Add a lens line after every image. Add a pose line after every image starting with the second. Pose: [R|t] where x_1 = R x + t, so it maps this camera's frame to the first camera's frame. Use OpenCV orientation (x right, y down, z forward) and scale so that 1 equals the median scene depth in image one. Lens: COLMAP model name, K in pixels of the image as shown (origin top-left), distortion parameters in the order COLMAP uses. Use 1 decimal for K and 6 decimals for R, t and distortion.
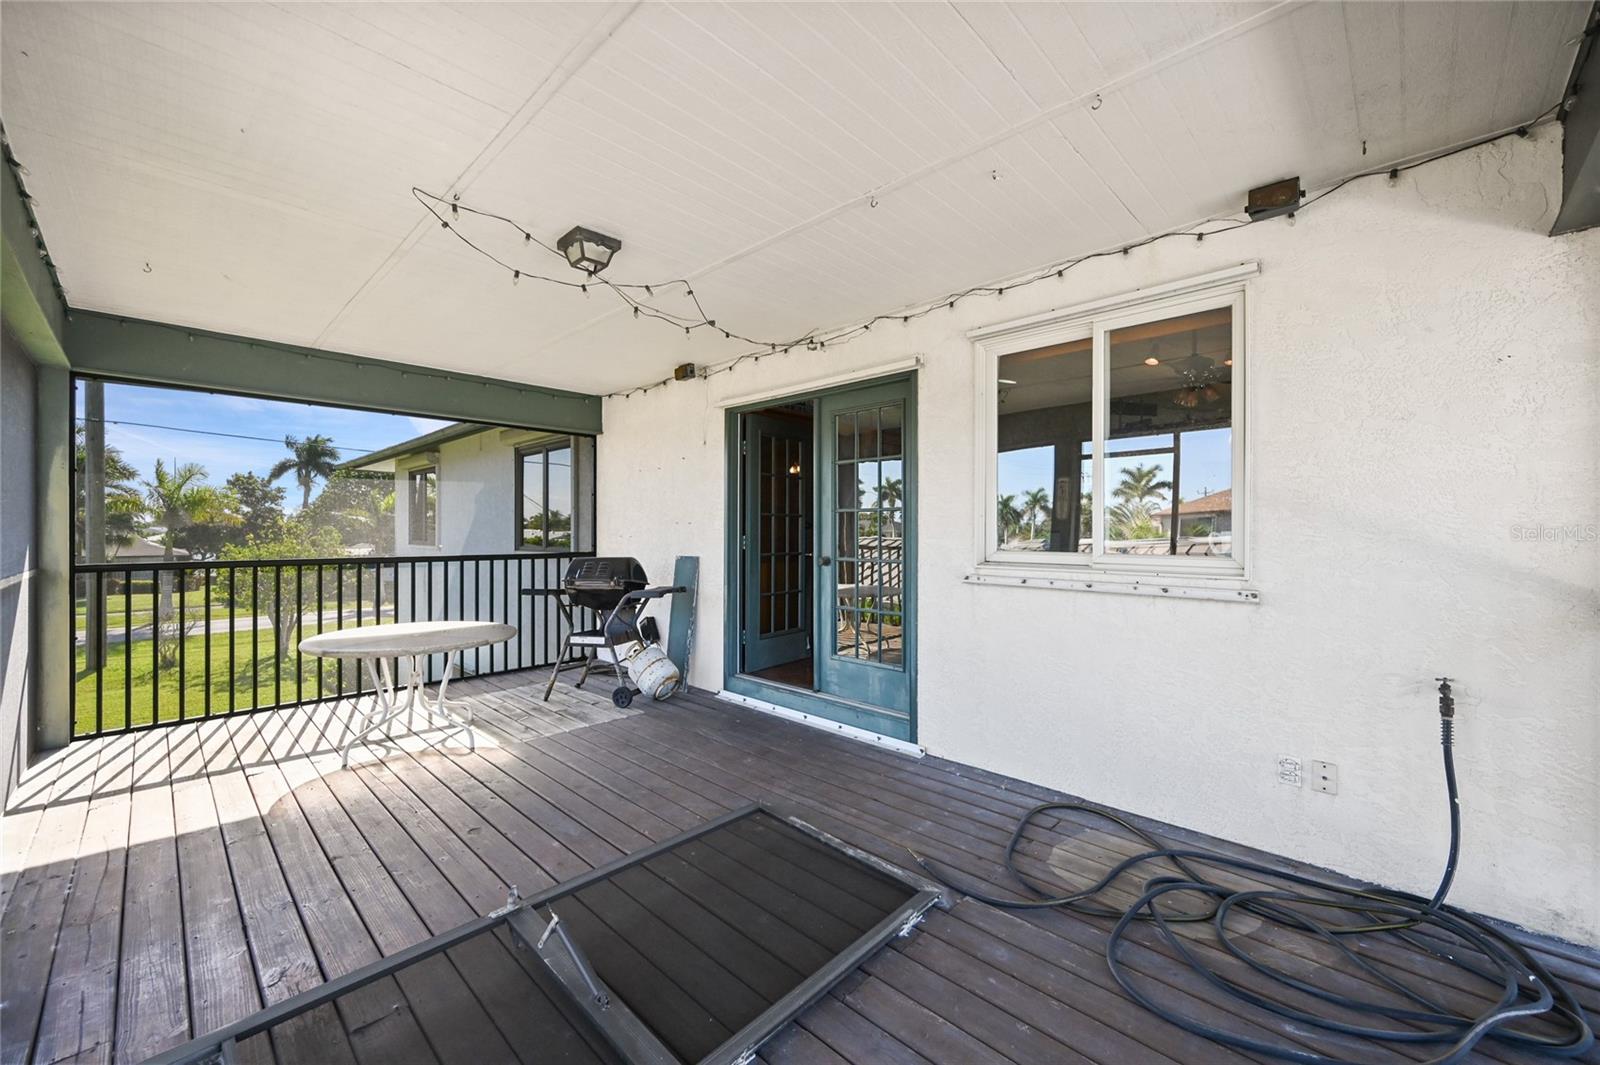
lens RADIAL K [[637.8, 0, 796.7], [0, 637.8, 528.6], [0, 0, 1]] dist [-0.001996, 0.000060]
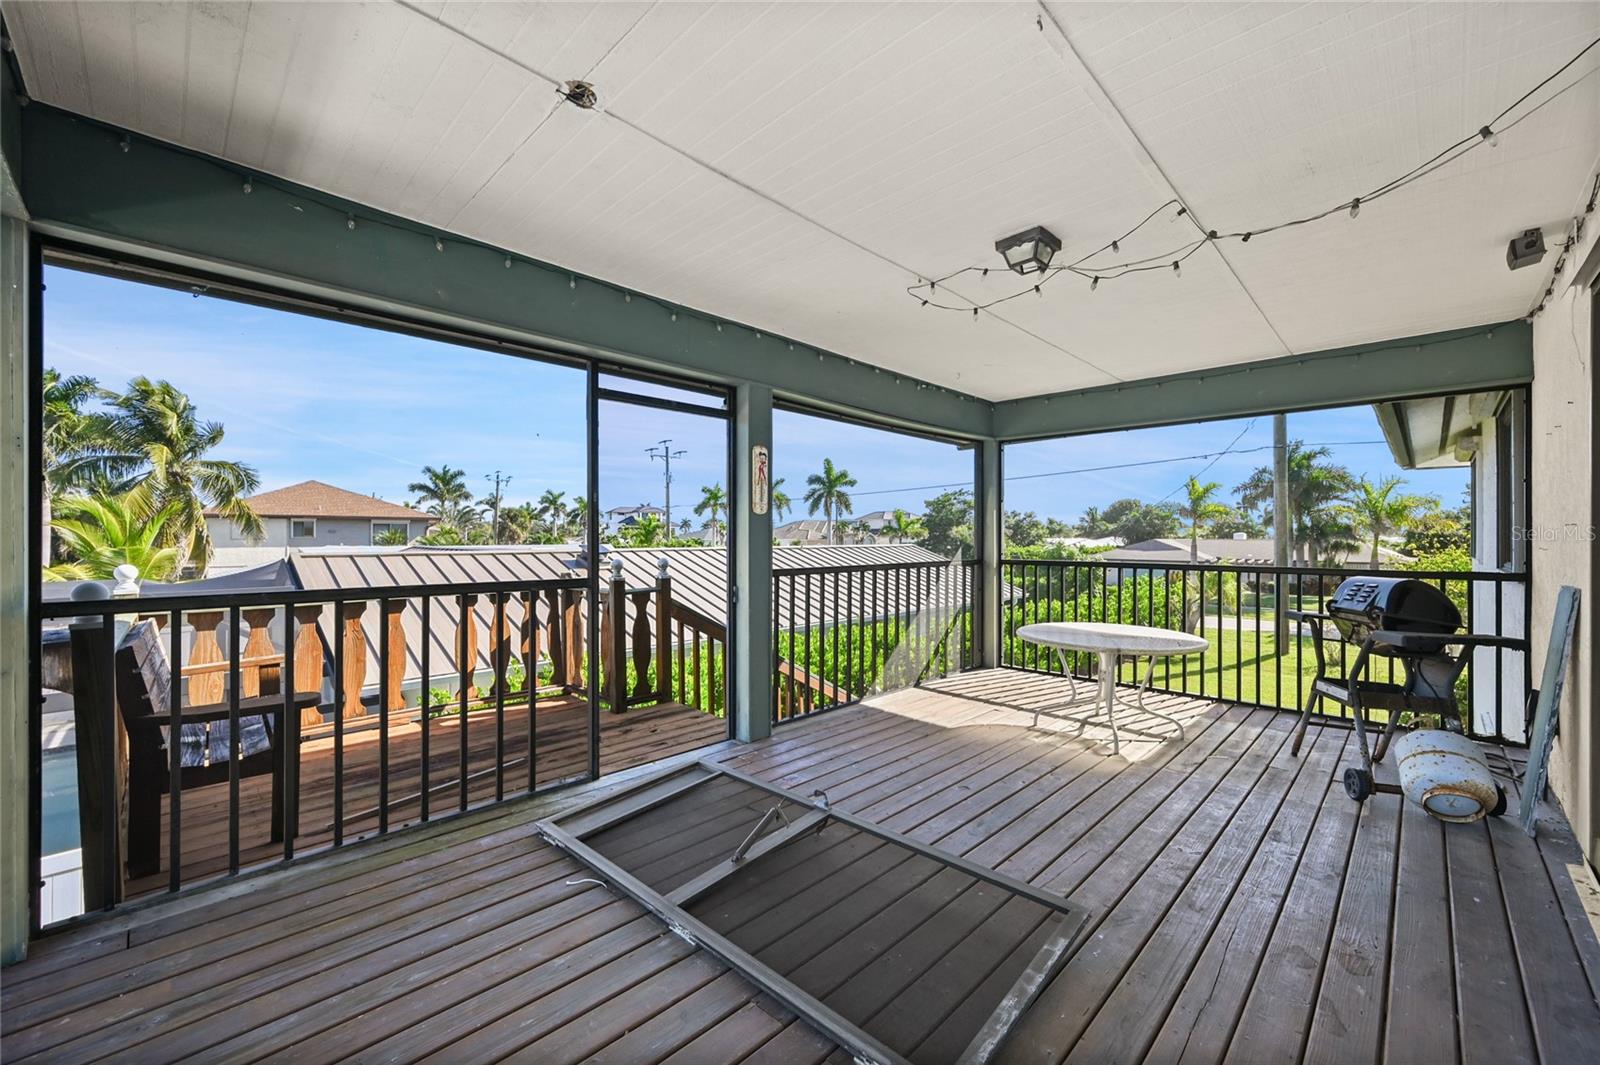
lens RADIAL K [[637.8, 0, 797.1], [0, 637.8, 537.8], [0, 0, 1]] dist [-0.001996, 0.000060]
pose [[-0.016157, 0.000103, -0.999869, 0.515336], [0.000155, 1.000000, 0.000101, 0.002489], [0.999869, -0.000153, -0.016157, 0.518460]]
